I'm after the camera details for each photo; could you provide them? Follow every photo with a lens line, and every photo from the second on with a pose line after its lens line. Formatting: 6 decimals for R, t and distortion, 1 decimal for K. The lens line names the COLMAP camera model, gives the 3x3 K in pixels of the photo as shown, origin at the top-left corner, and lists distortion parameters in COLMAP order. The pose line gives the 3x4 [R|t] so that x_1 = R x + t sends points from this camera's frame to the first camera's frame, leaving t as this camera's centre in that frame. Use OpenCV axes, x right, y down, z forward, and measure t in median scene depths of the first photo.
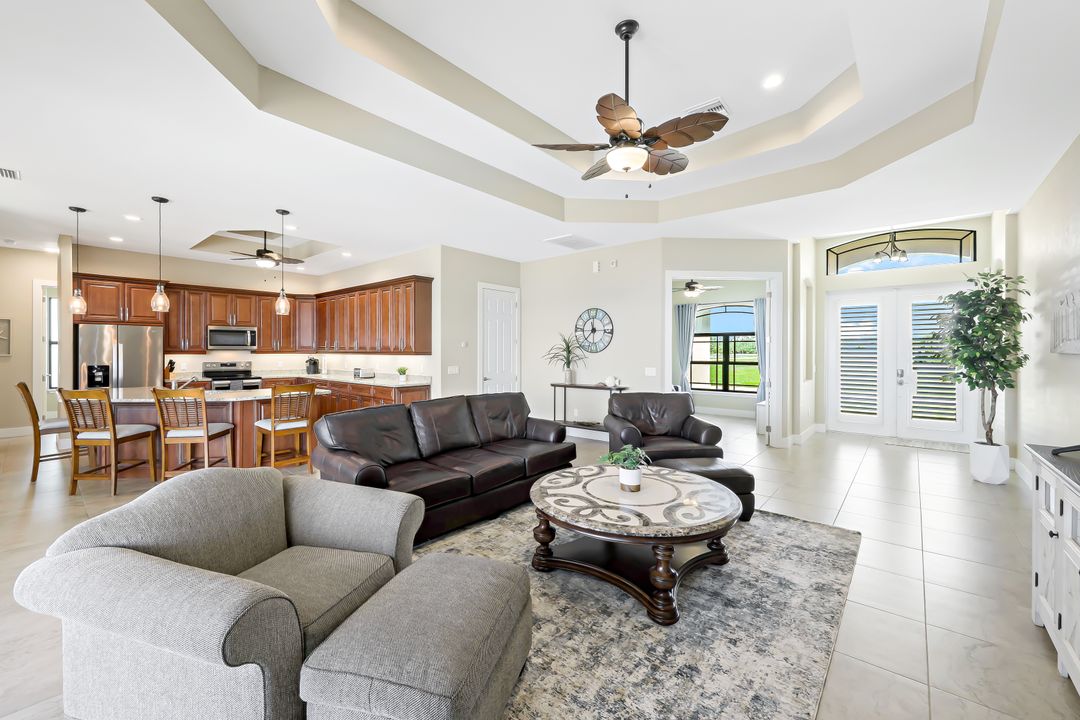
lens RADIAL K [[446.1, 0, 546.7], [0, 446.1, 354.2], [0, 0, 1]] dist [-0.004488, 0.000922]
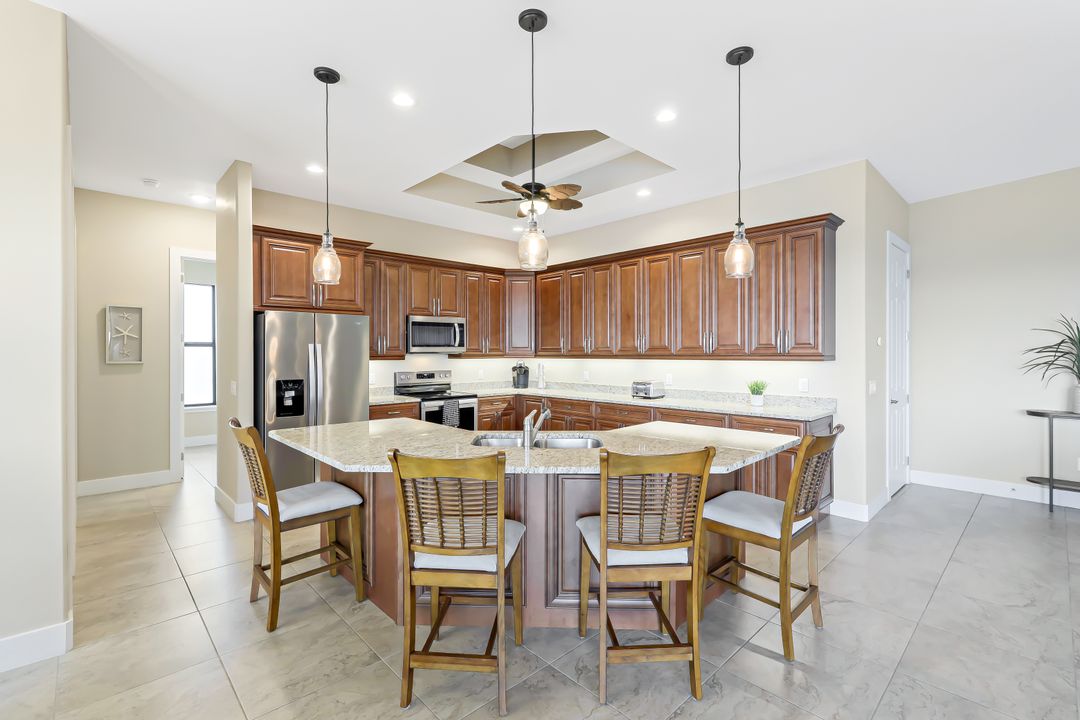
lens RADIAL K [[498.8, 0, 538.5], [0, 498.8, 355.1], [0, 0, 1]] dist [0.004546, -0.000150]
pose [[0.993590, -0.005195, -0.112927, -0.505320], [0.005018, 0.999986, -0.001854, -0.004796], [0.112935, 0.001275, 0.993602, 0.309700]]
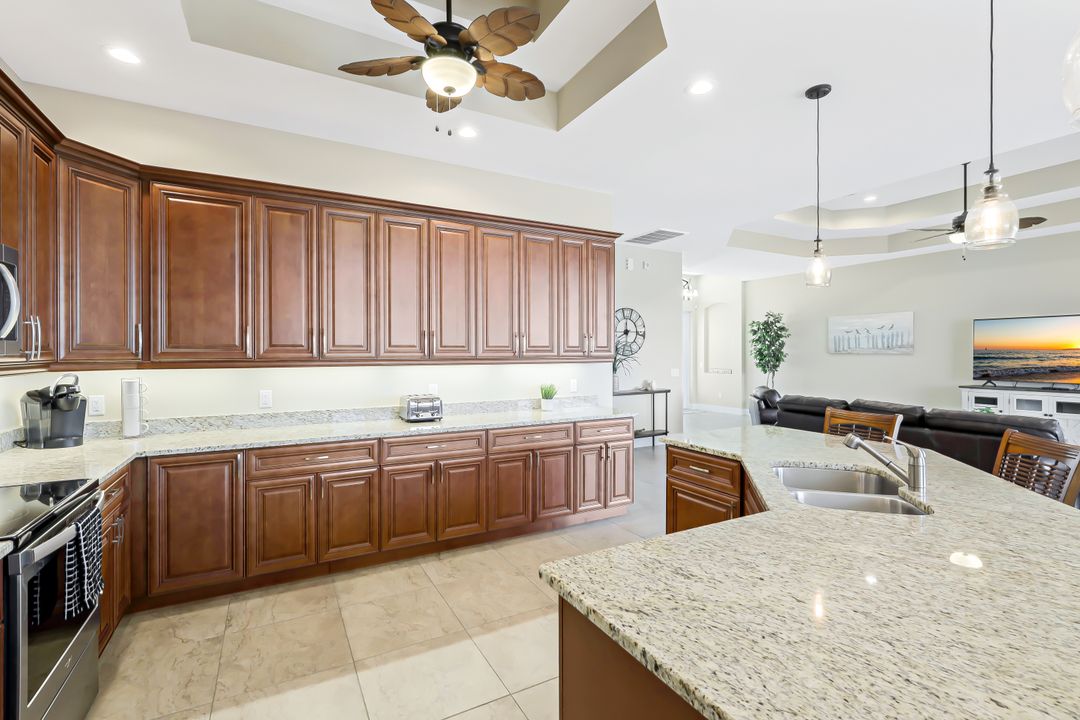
lens RADIAL K [[498.8, 0, 529.4], [0, 498.8, 358.0], [0, 0, 1]] dist [0.004546, -0.000150]
pose [[0.347501, -0.013396, 0.937584, -0.868648], [0.011233, 0.999886, 0.010123, -0.010713], [-0.937612, 0.007014, 0.347611, 0.765446]]
